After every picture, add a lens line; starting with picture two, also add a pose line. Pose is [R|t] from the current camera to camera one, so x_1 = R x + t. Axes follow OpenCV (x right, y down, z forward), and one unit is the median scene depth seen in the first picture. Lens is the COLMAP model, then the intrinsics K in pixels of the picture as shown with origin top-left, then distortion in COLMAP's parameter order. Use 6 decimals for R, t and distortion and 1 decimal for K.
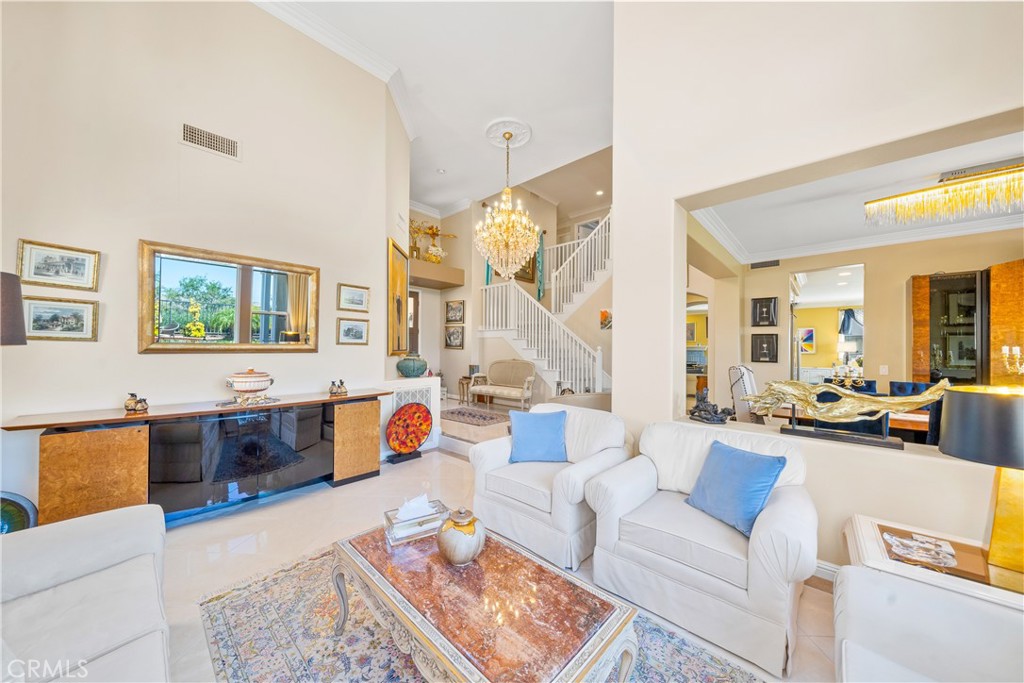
lens RADIAL K [[353.2, 0, 511.1], [0, 353.2, 346.3], [0, 0, 1]] dist [-0.009317, -0.000043]
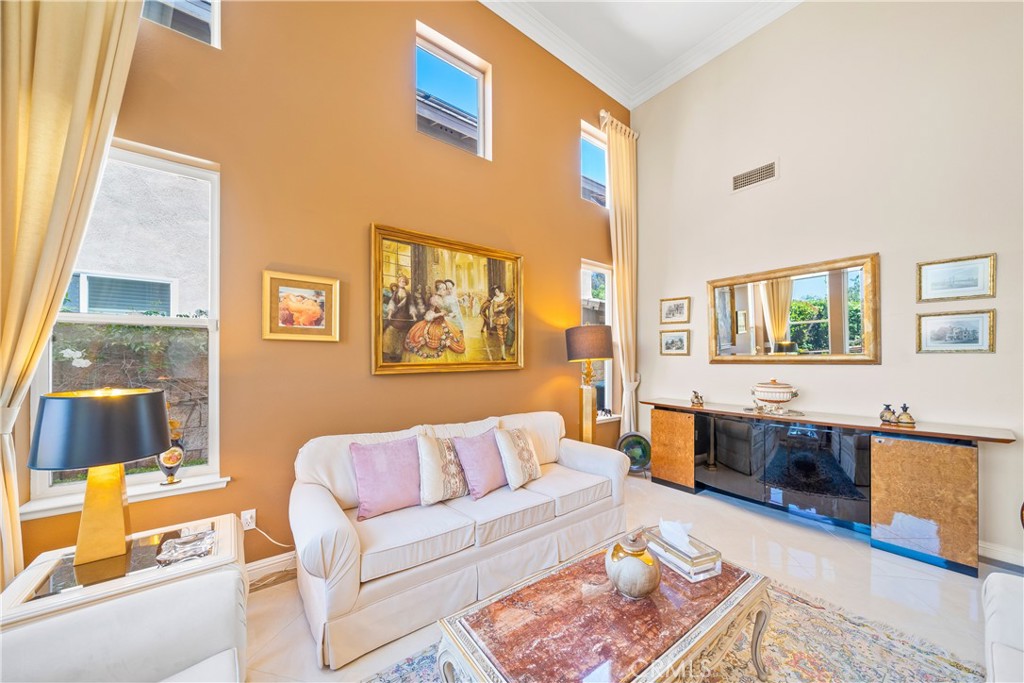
lens RADIAL K [[353.2, 0, 506.0], [0, 353.2, 355.2], [0, 0, 1]] dist [-0.009317, -0.000043]
pose [[-0.182575, -0.016989, -0.983045, 0.409978], [0.009729, 0.999771, -0.019084, 0.005239], [0.983144, -0.013048, -0.182368, 0.427506]]
